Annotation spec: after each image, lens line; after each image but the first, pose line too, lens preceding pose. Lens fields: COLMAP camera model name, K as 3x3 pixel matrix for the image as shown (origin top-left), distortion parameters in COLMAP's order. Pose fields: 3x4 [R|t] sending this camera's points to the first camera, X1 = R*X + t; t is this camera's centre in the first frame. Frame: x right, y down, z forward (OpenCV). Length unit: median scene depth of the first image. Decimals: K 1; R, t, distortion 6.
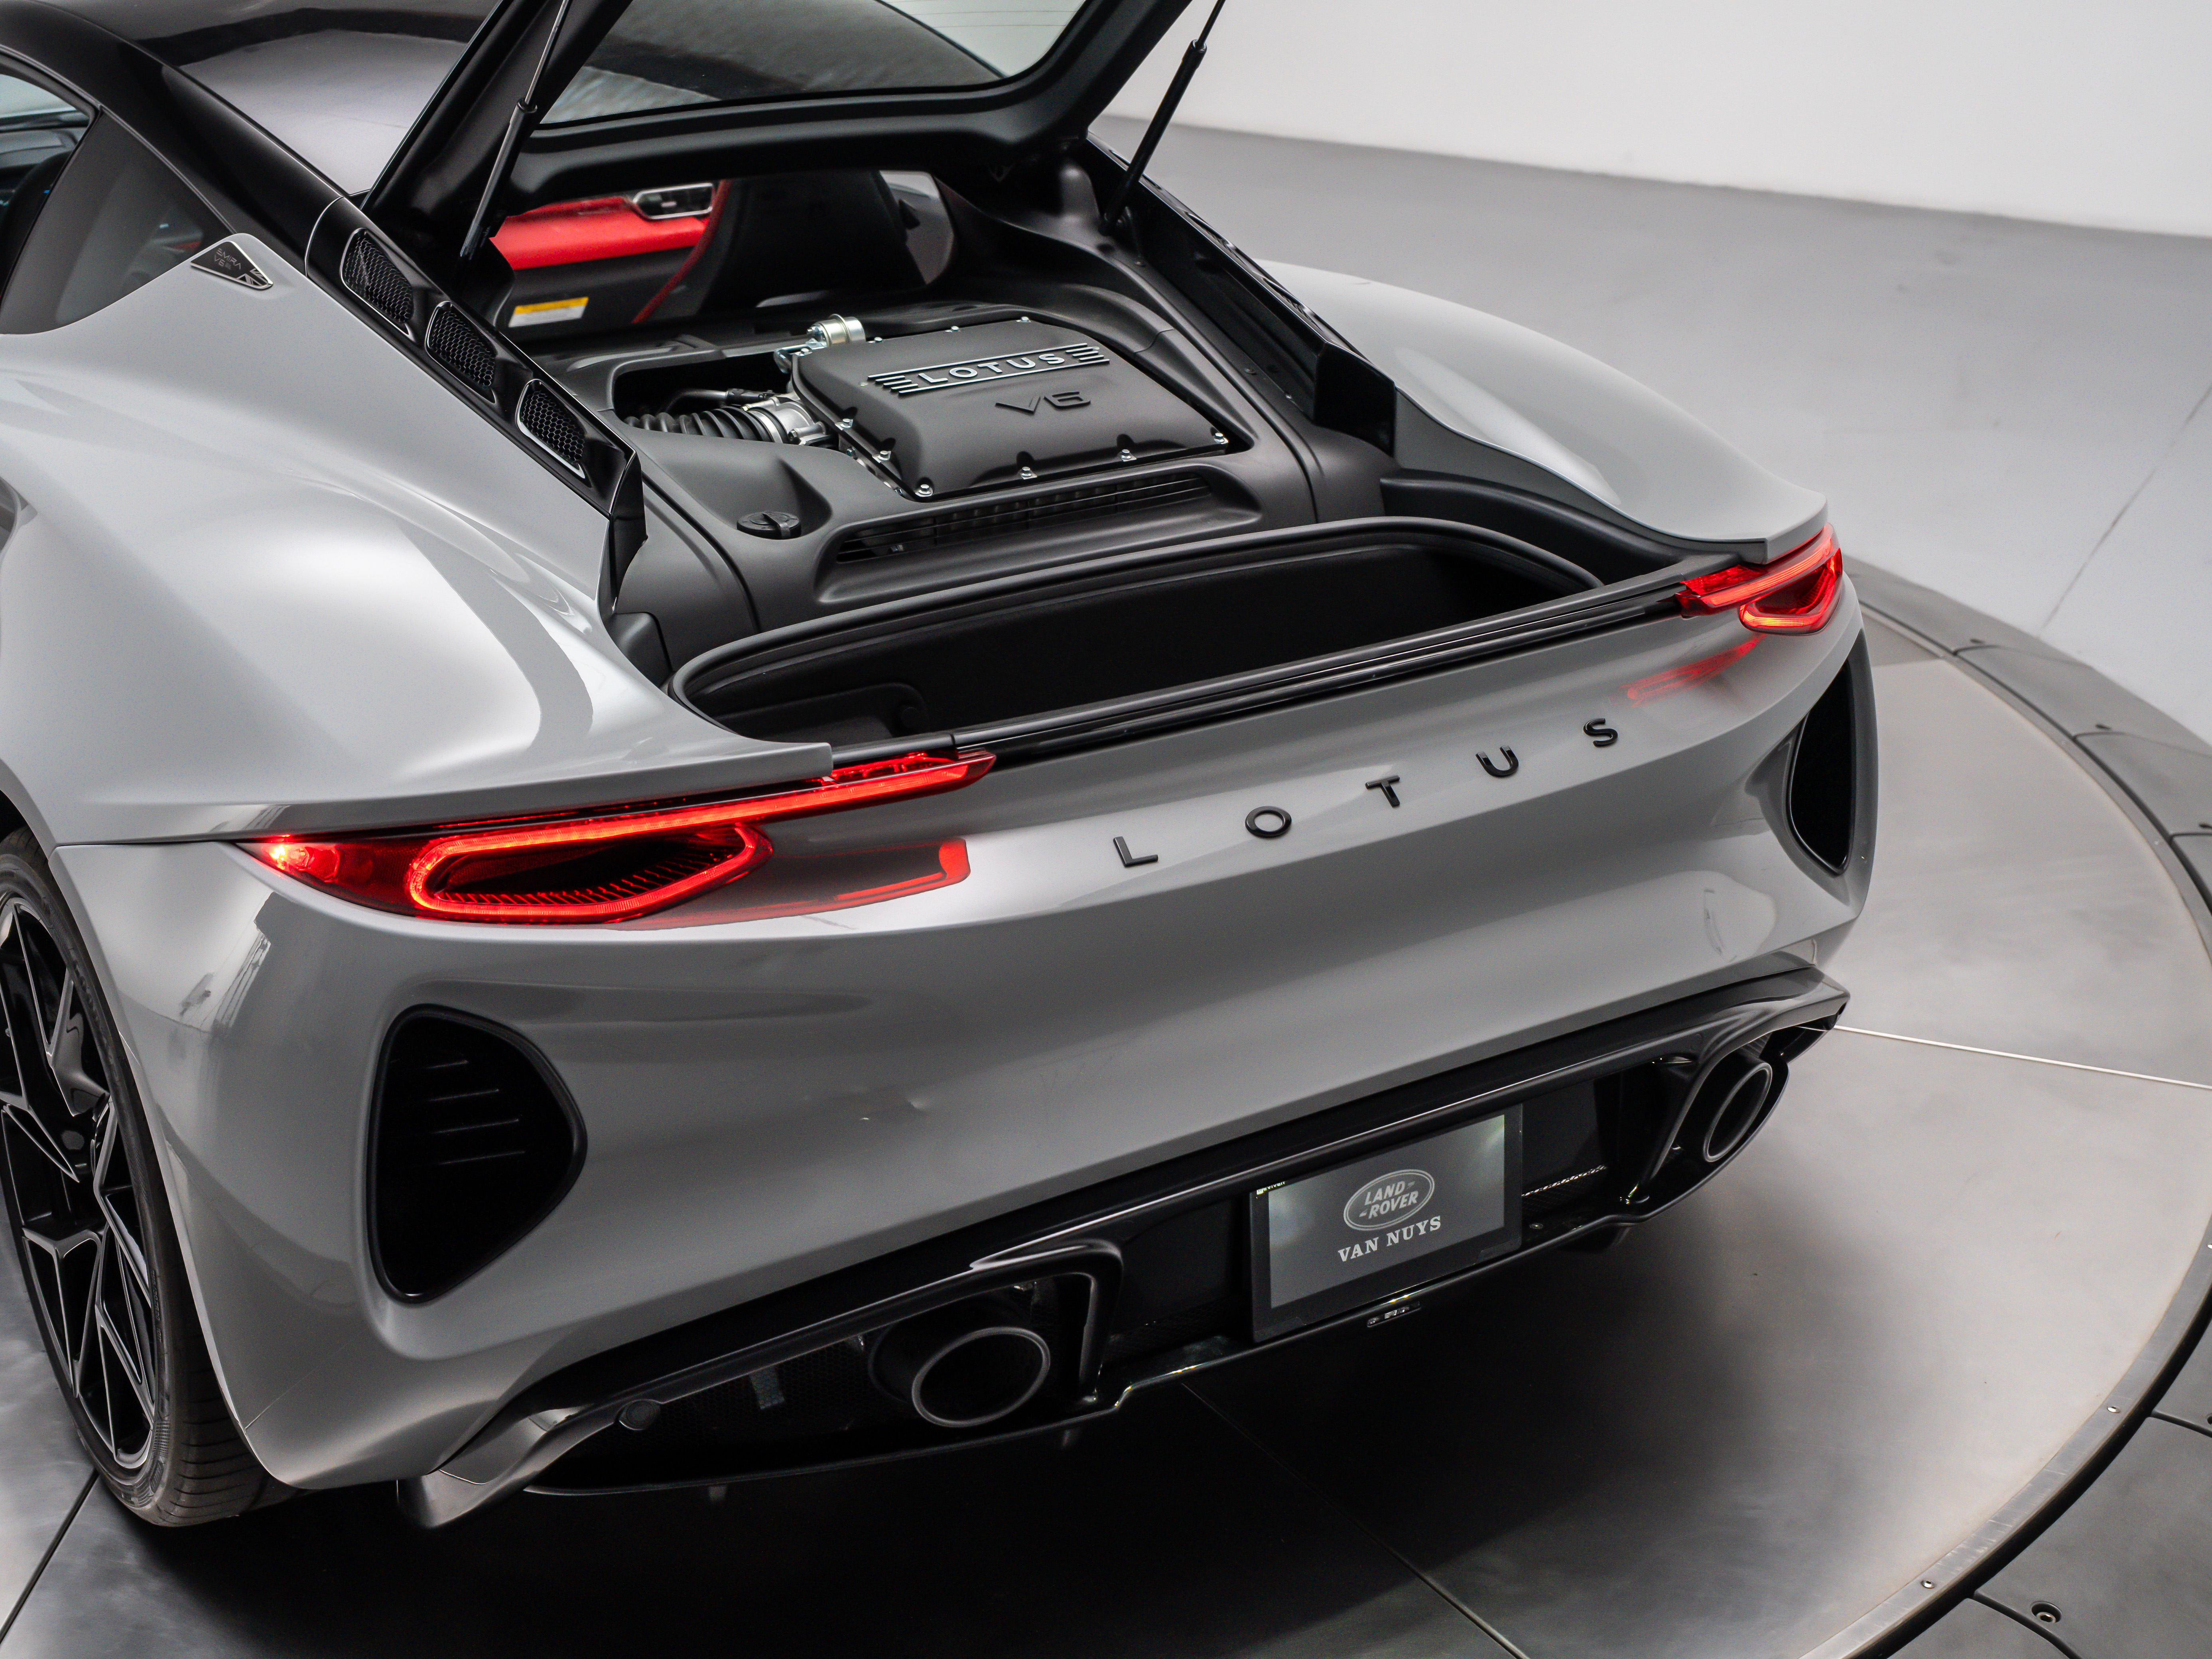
lens RADIAL K [[2866.5, 0, 1109.2], [0, 2866.5, 835.7], [0, 0, 1]] dist [0.091288, 0.000000]
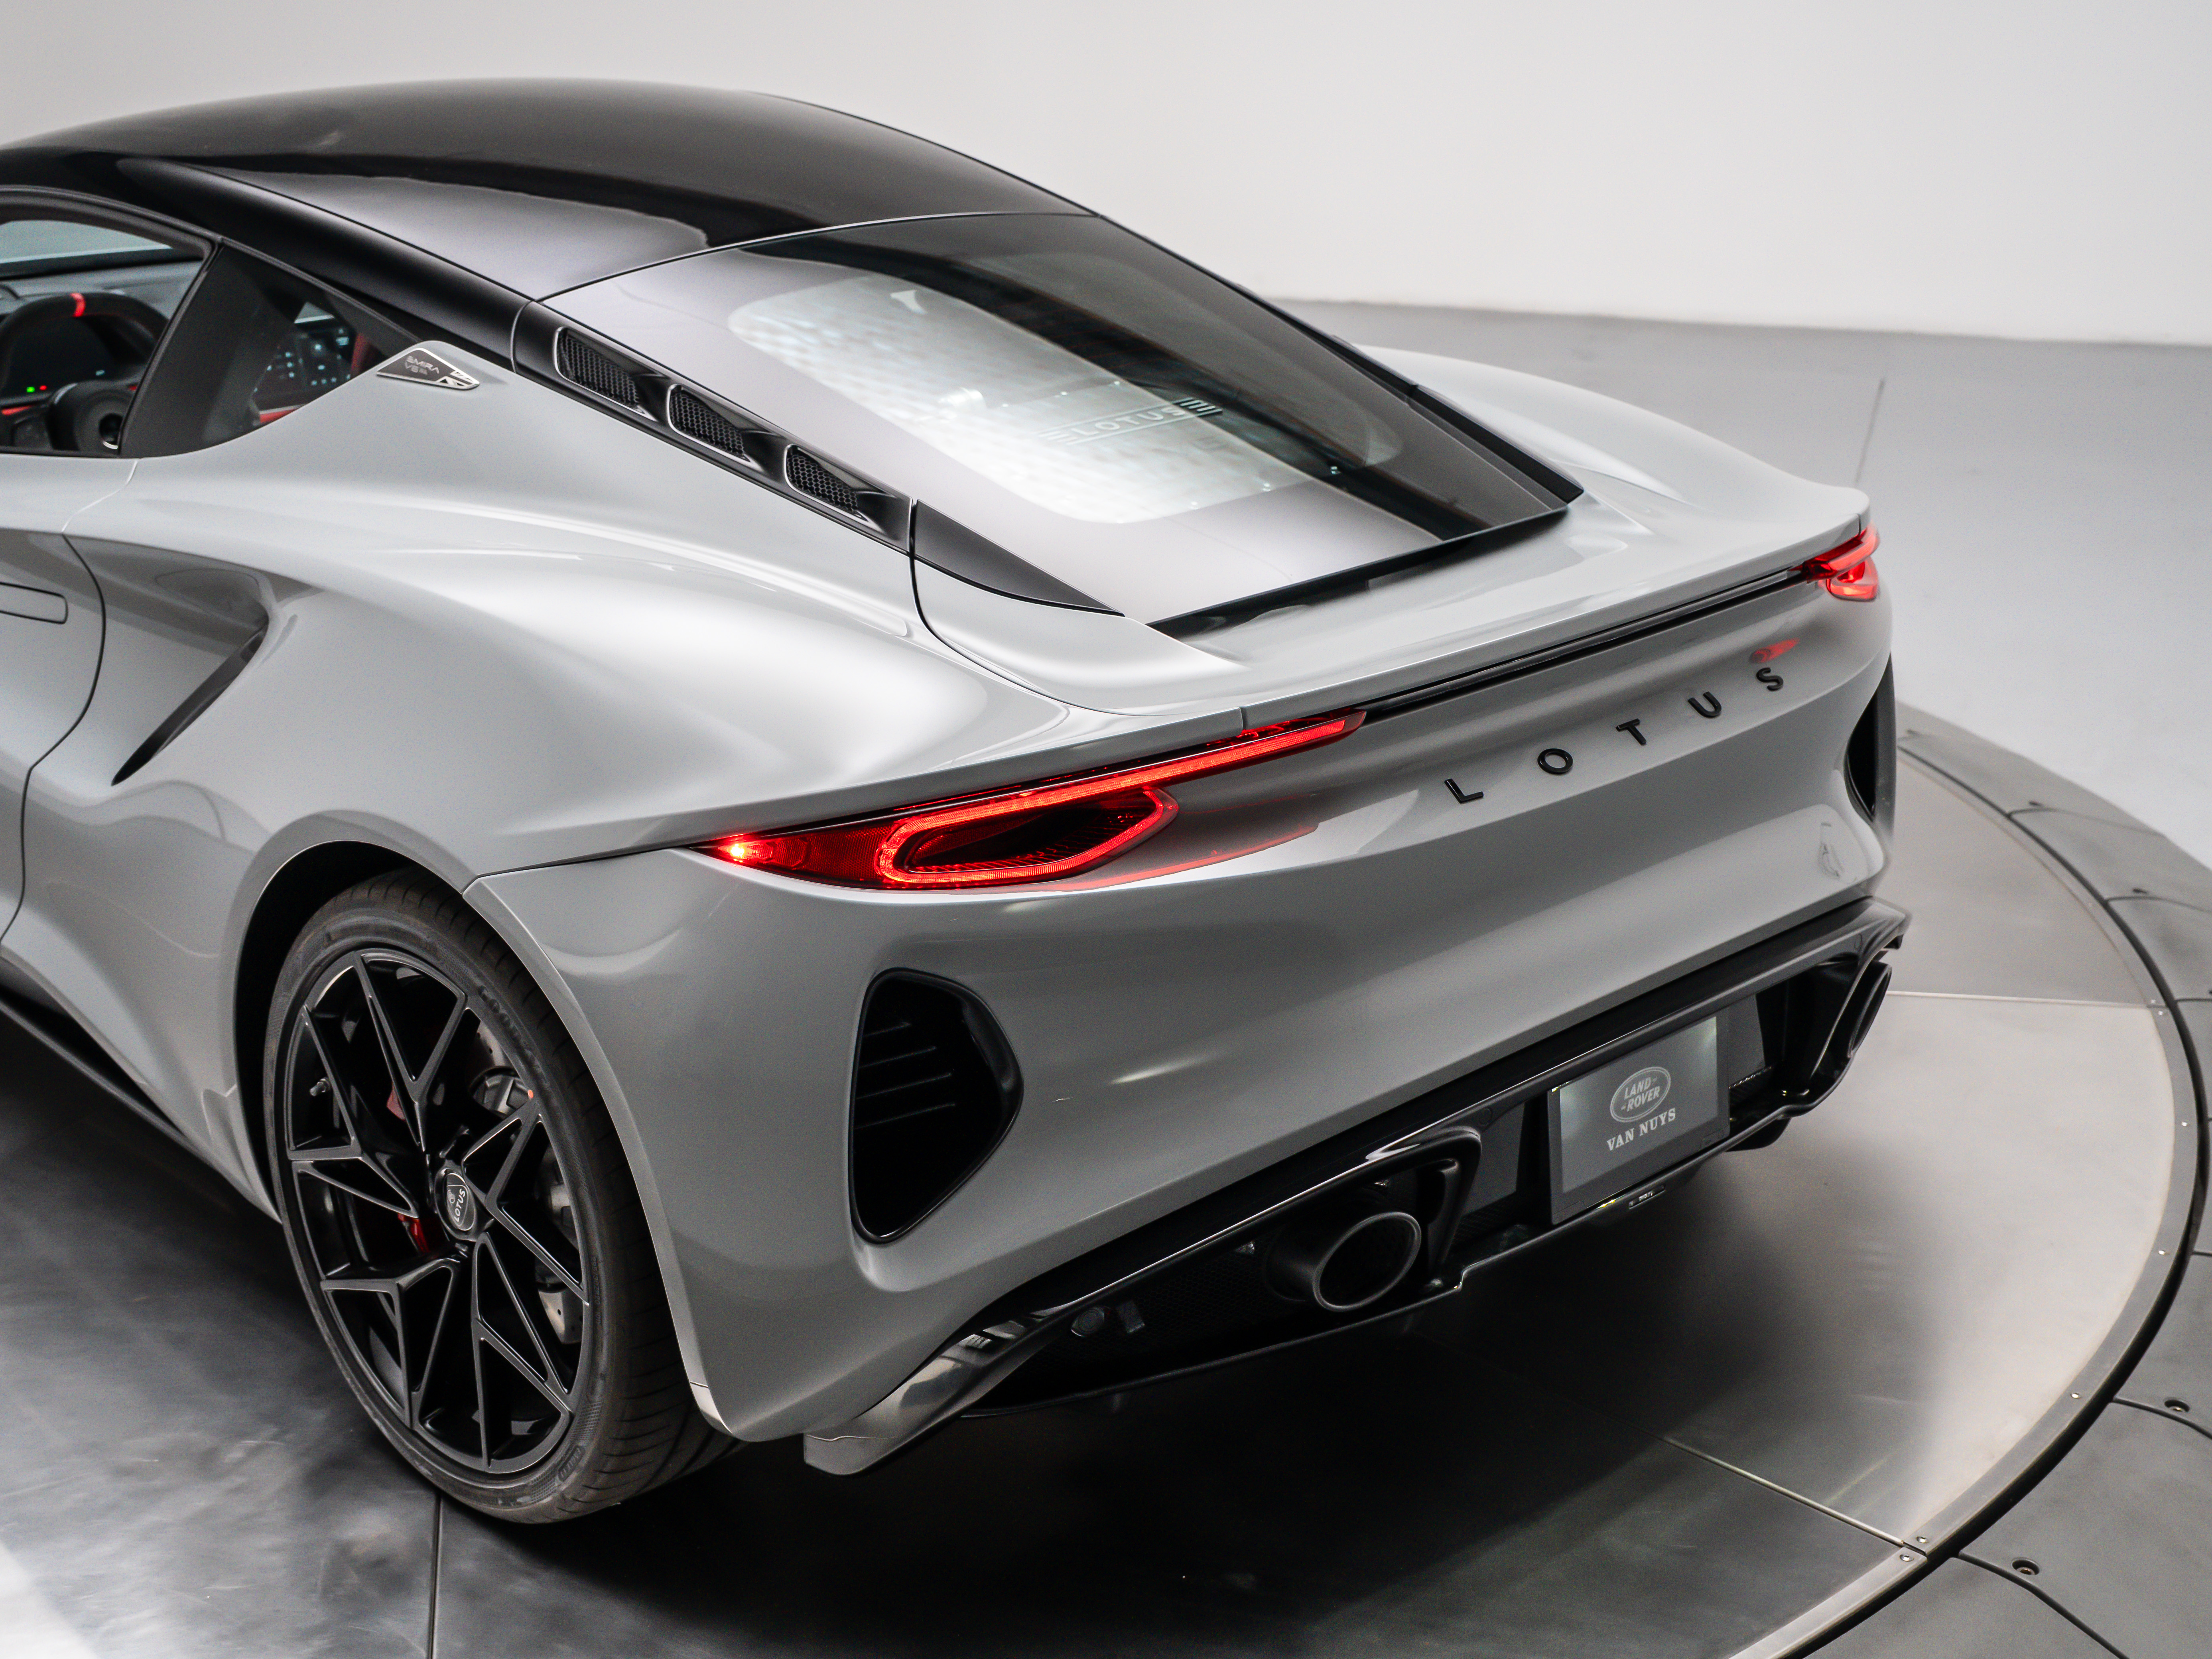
lens RADIAL K [[3030.9, 0, 1103.2], [0, 3030.9, 833.2], [0, 0, 1]] dist [0.090063, 0.000000]
pose [[0.979965, -0.081132, 0.181897, -0.327374], [0.092875, 0.994046, -0.056982, 0.072437], [-0.176191, 0.072734, 0.981665, -0.165652]]
